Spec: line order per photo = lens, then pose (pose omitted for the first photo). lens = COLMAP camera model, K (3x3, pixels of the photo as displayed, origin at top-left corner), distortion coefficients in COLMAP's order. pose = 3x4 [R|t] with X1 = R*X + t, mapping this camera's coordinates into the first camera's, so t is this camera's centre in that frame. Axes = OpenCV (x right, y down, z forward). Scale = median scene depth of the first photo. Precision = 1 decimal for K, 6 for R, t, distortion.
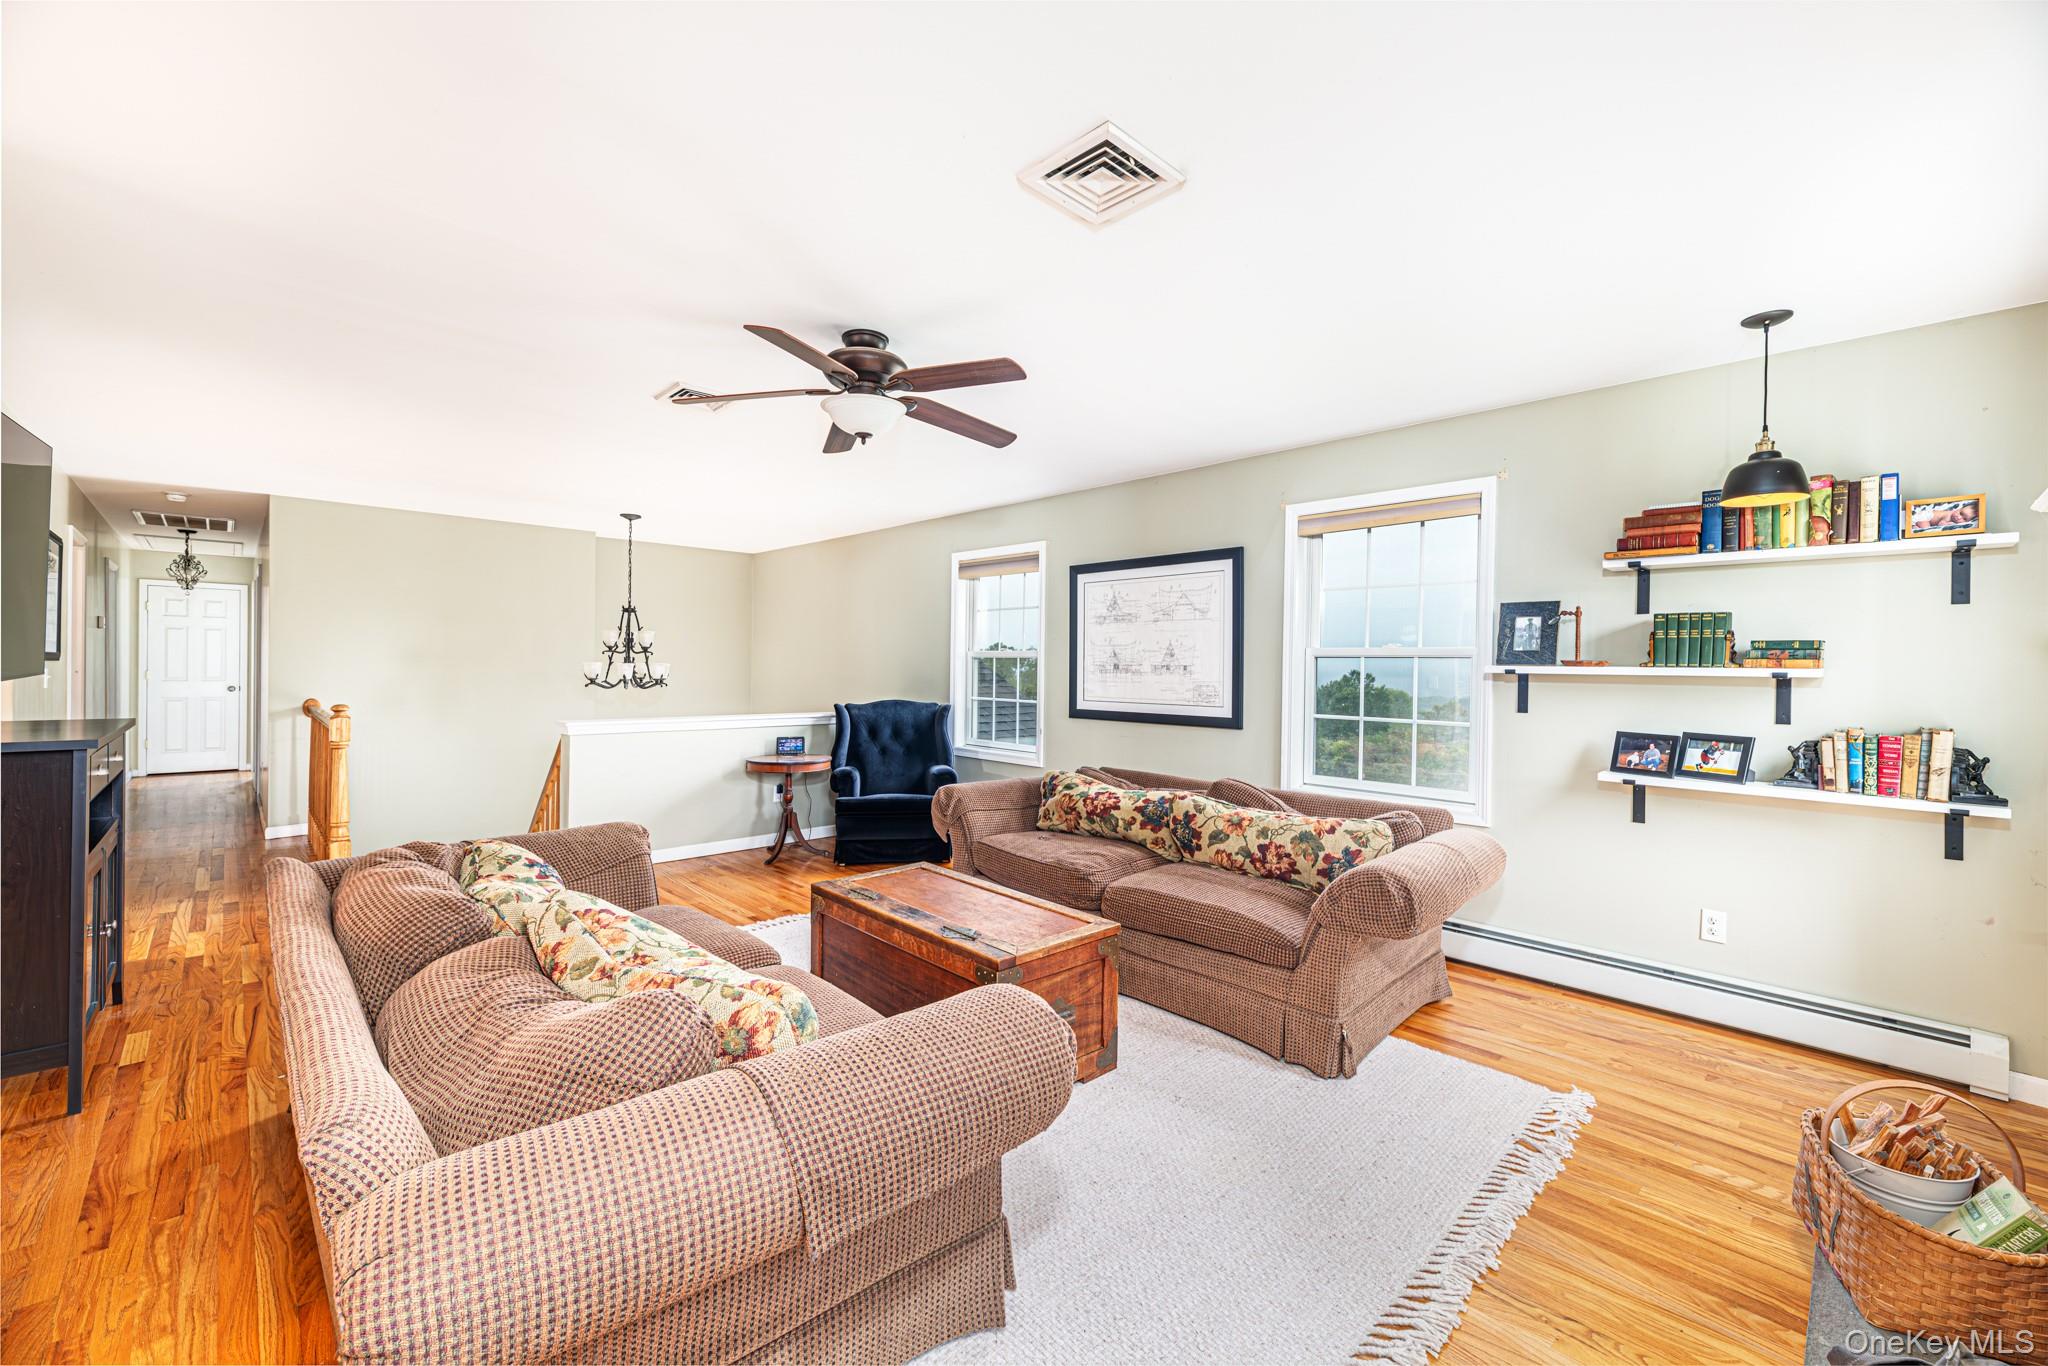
lens RADIAL K [[815.7, 0, 1030.1], [0, 815.7, 677.9], [0, 0, 1]] dist [-0.002998, 0.002734]
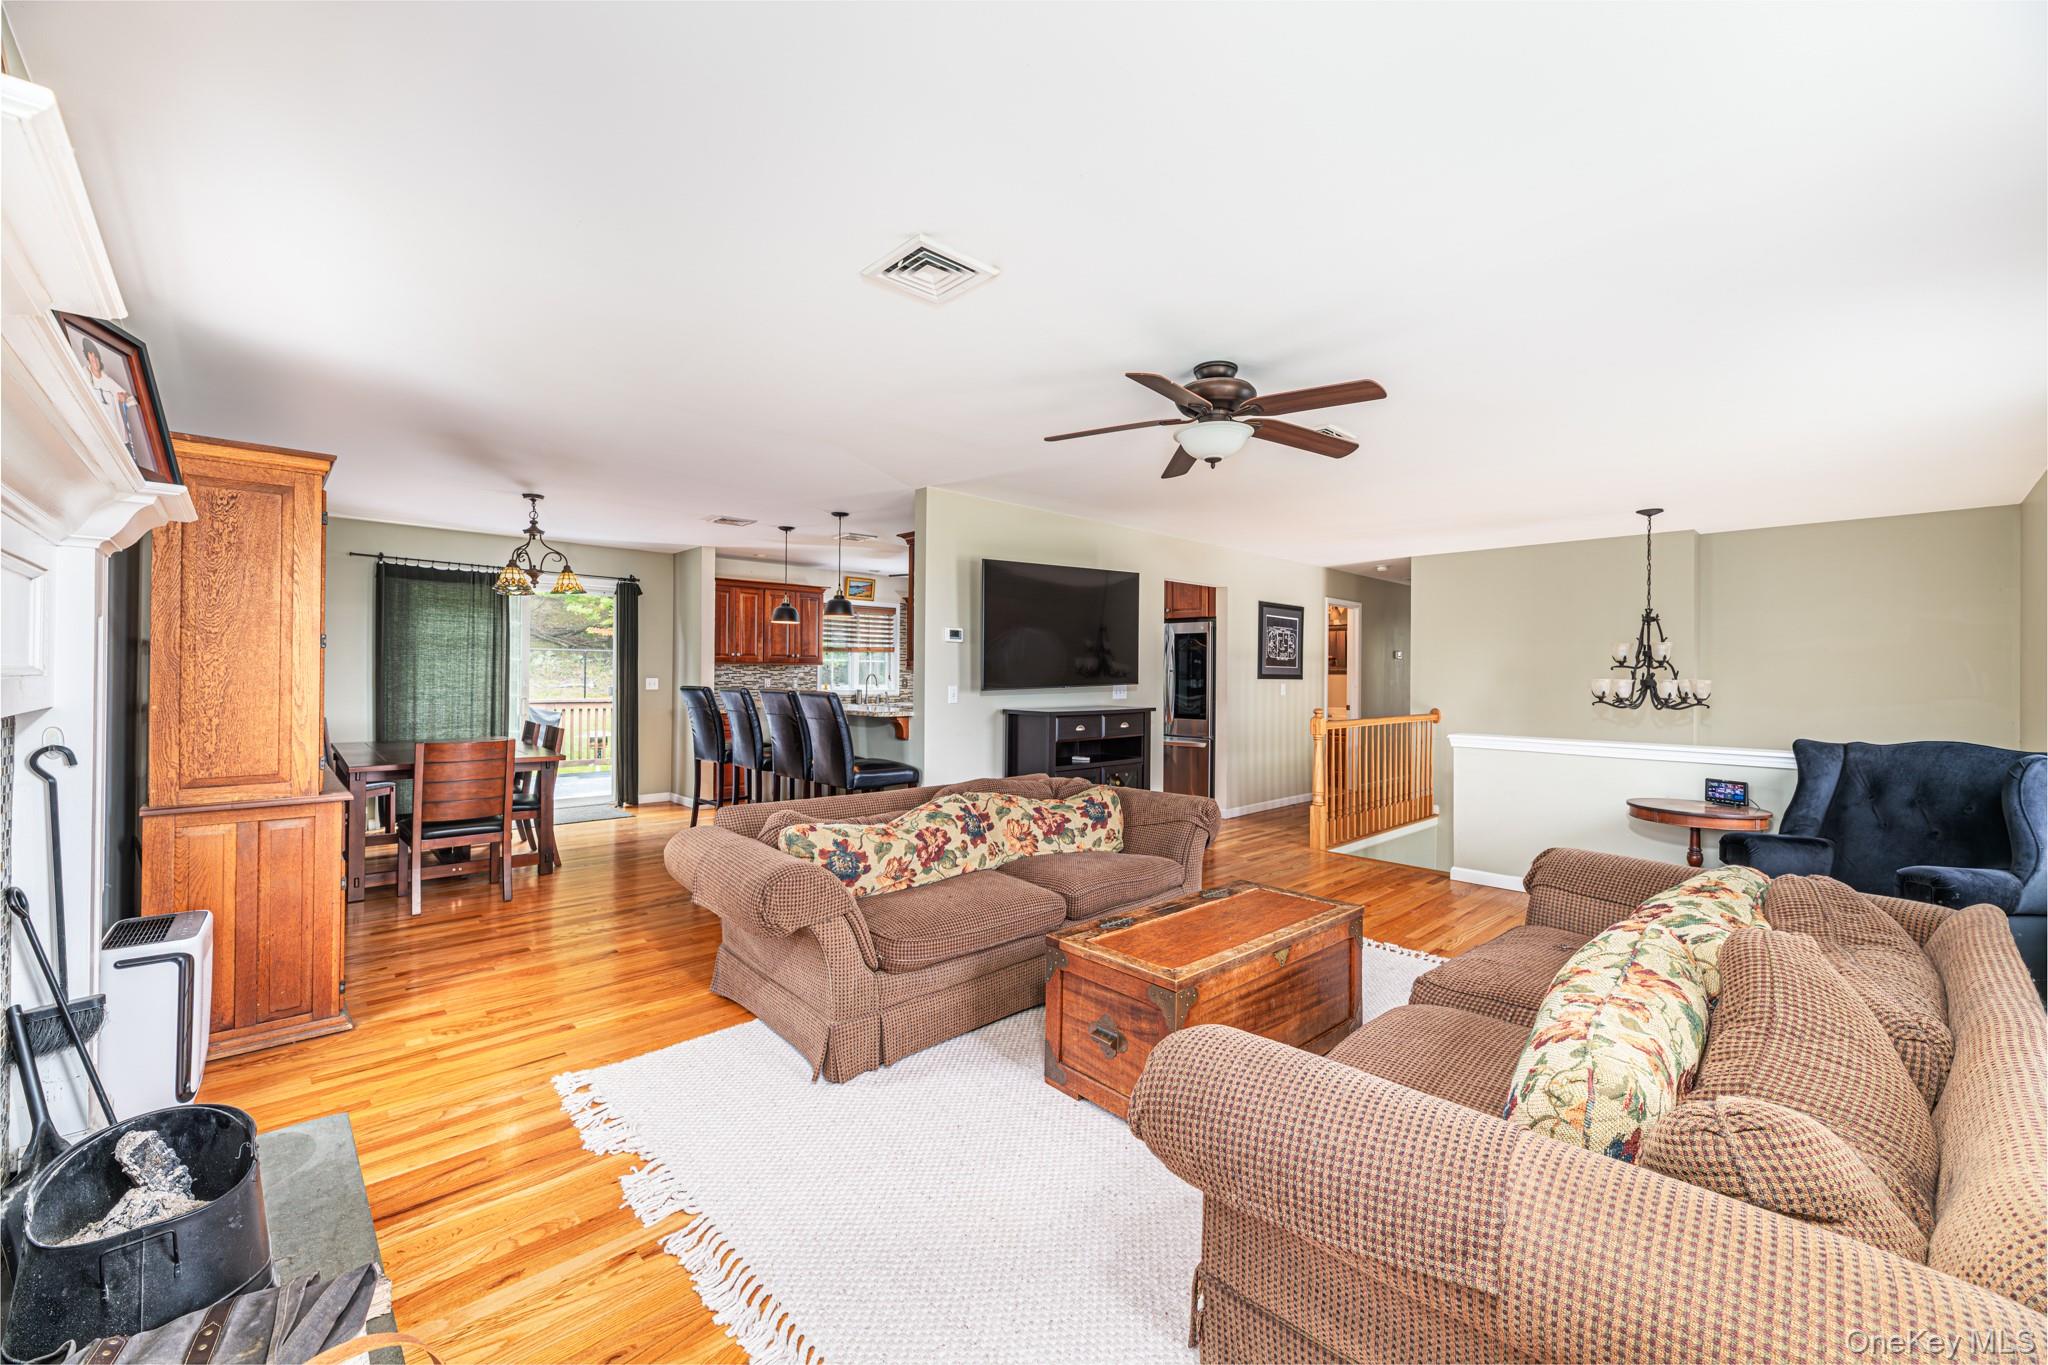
lens RADIAL K [[815.7, 0, 1030.5], [0, 815.7, 672.0], [0, 0, 1]] dist [-0.002998, 0.002734]
pose [[-0.012739, -0.014684, -0.999811, 0.719322], [-0.021997, 0.999654, -0.014401, 0.001666], [0.999677, 0.021809, -0.013058, 0.649851]]
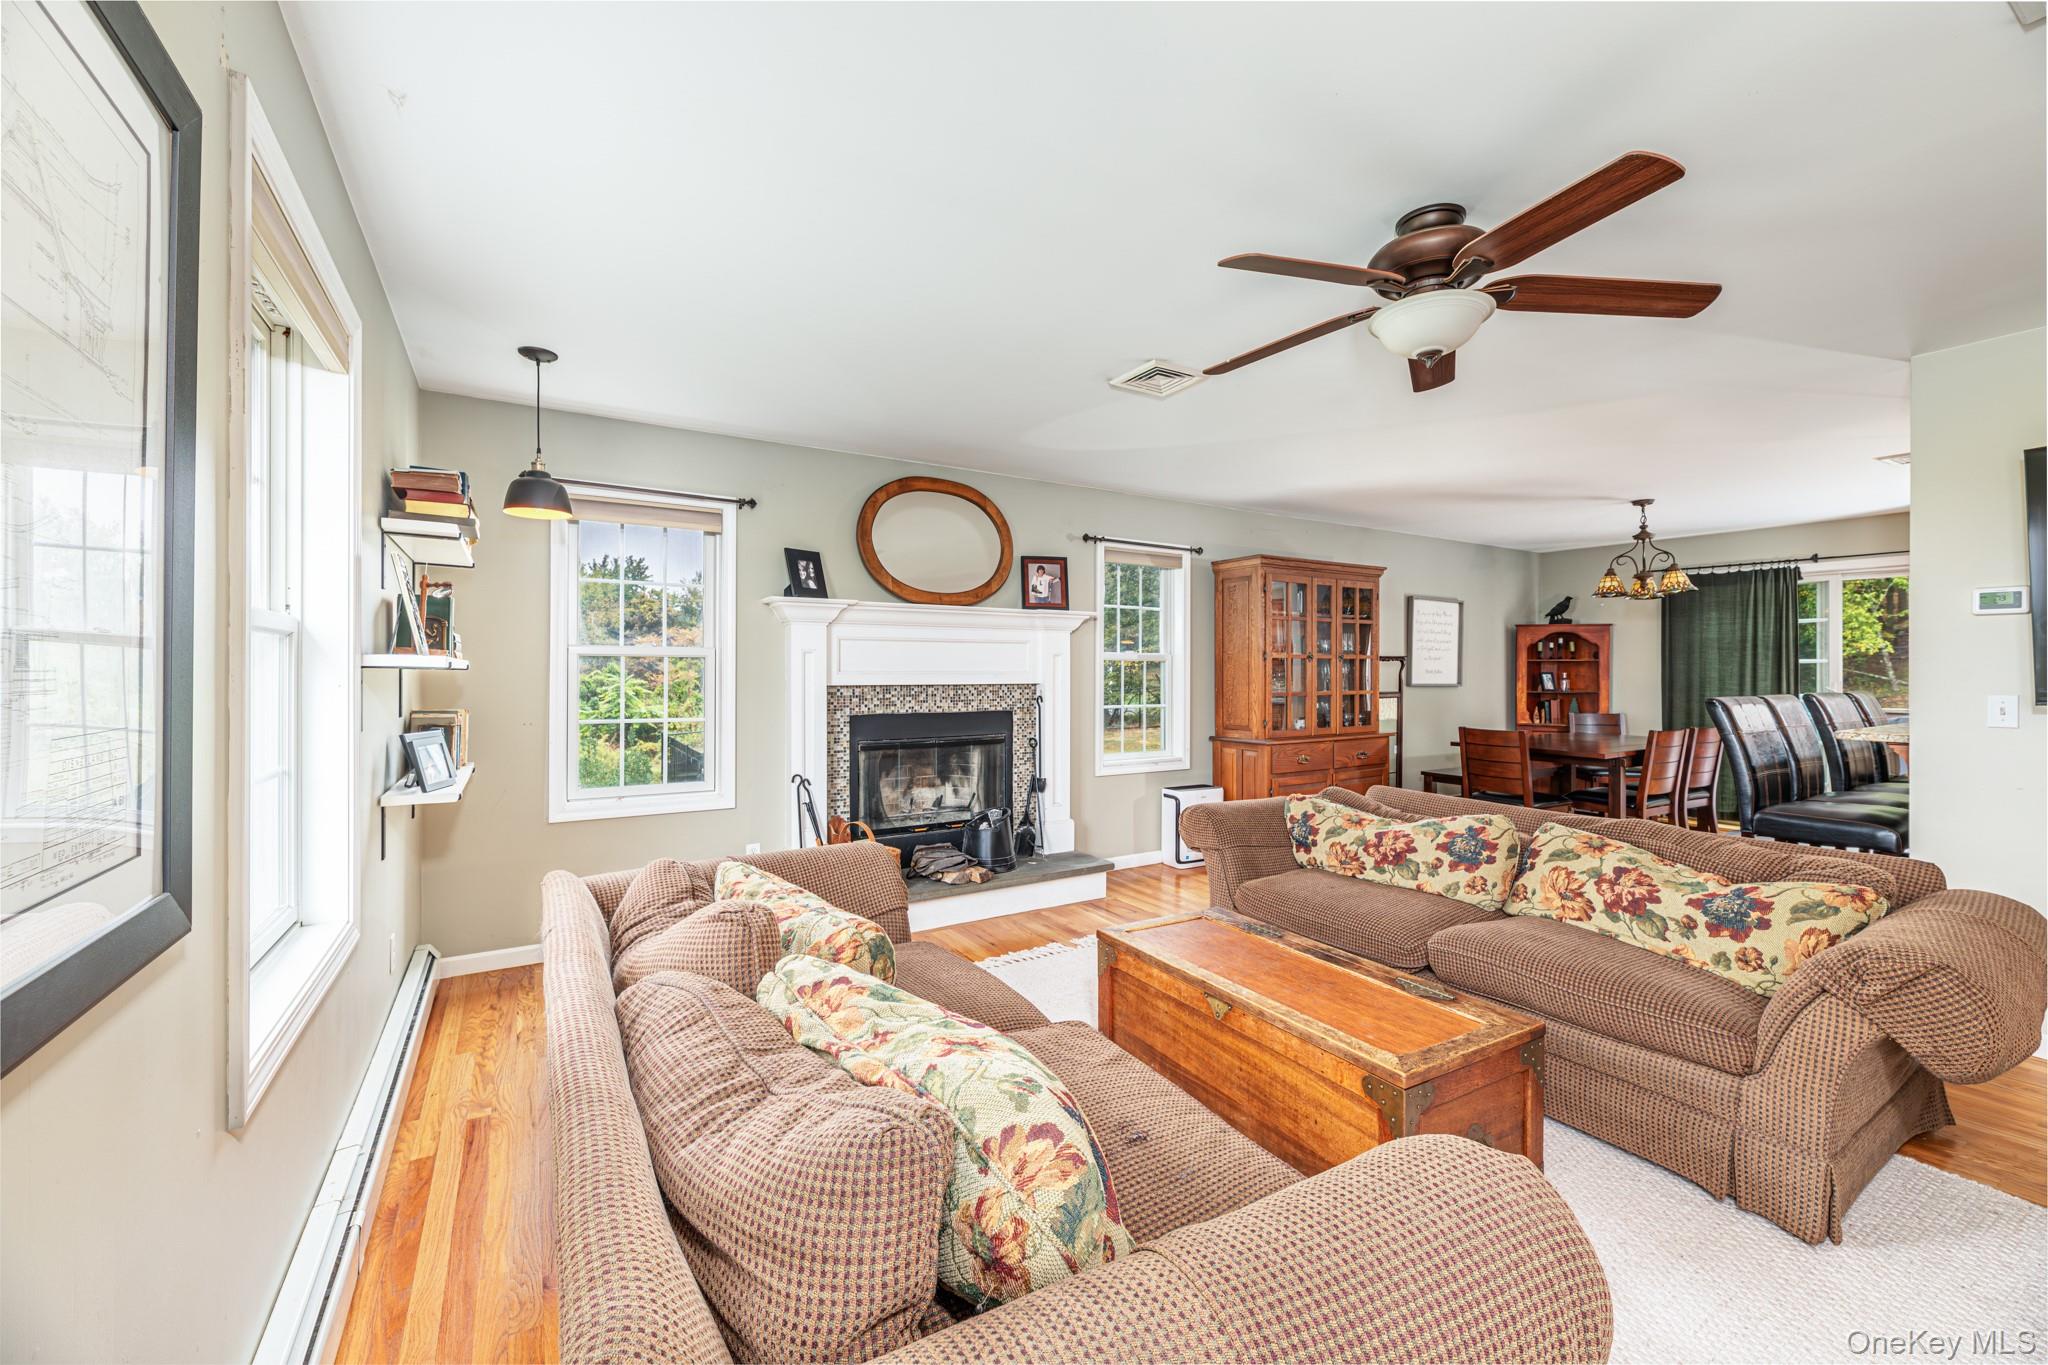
lens RADIAL K [[815.7, 0, 1029.9], [0, 815.7, 672.9], [0, 0, 1]] dist [-0.002998, 0.002734]
pose [[-0.975339, -0.014428, 0.220242, -0.017957], [-0.010747, 0.999782, 0.017901, -0.017639], [-0.220452, 0.015092, -0.975281, 1.497856]]
